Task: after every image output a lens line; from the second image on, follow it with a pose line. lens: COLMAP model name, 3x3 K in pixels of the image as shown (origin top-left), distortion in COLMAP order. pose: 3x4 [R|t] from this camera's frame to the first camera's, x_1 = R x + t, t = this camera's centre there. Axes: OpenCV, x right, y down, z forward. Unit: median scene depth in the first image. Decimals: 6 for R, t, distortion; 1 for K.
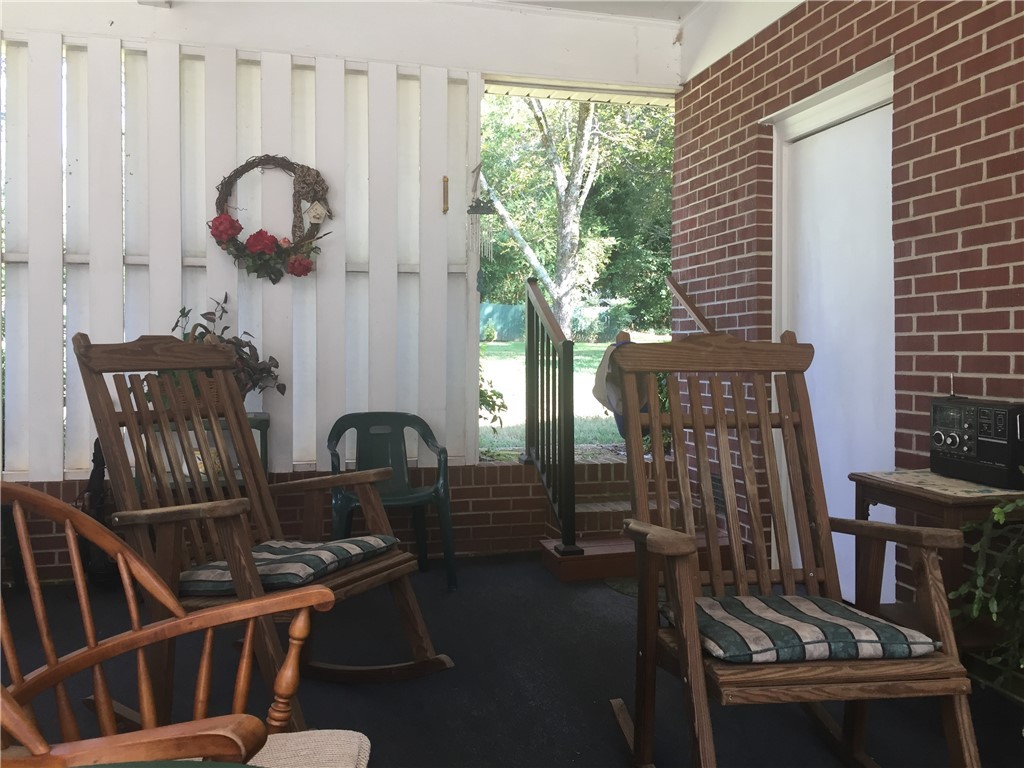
lens RADIAL K [[884.8, 0, 512.0], [0, 884.8, 384.0], [0, 0, 1]] dist [-0.007189, -0.000986]
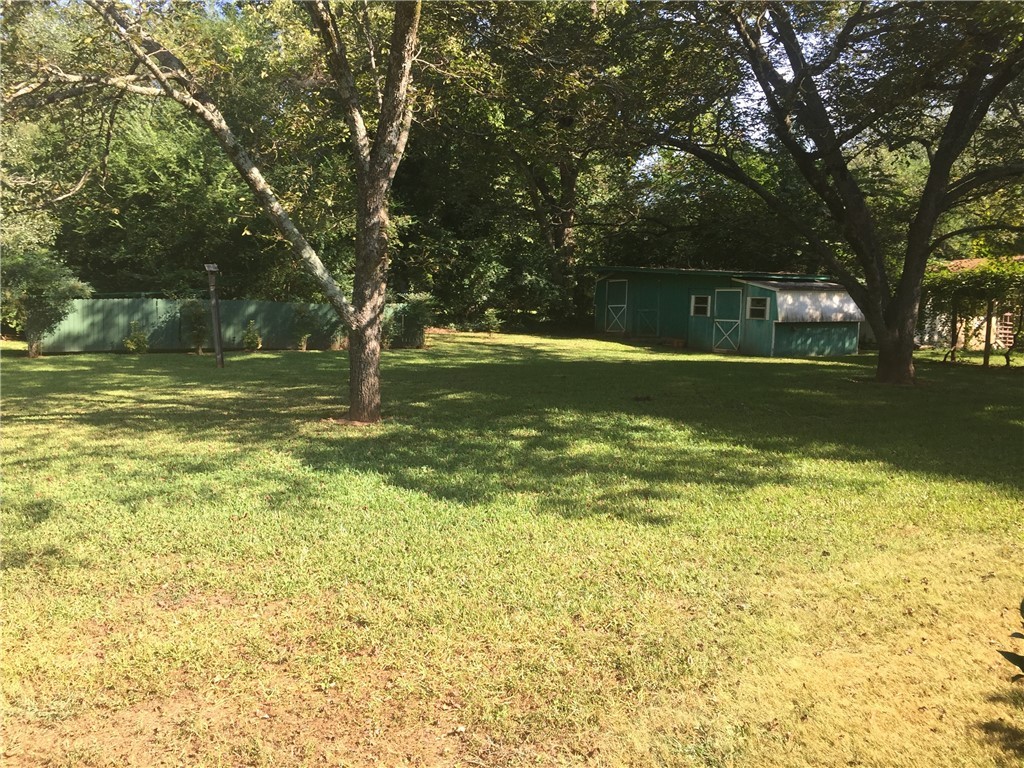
lens RADIAL K [[884.8, 0, 512.0], [0, 884.8, 384.0], [0, 0, 1]] dist [-0.007189, -0.000986]
pose [[0.968165, -0.017626, 0.249691, 0.000485], [0.008961, 0.999319, 0.035797, -0.045278], [-0.250152, -0.032420, 0.967664, 0.212521]]
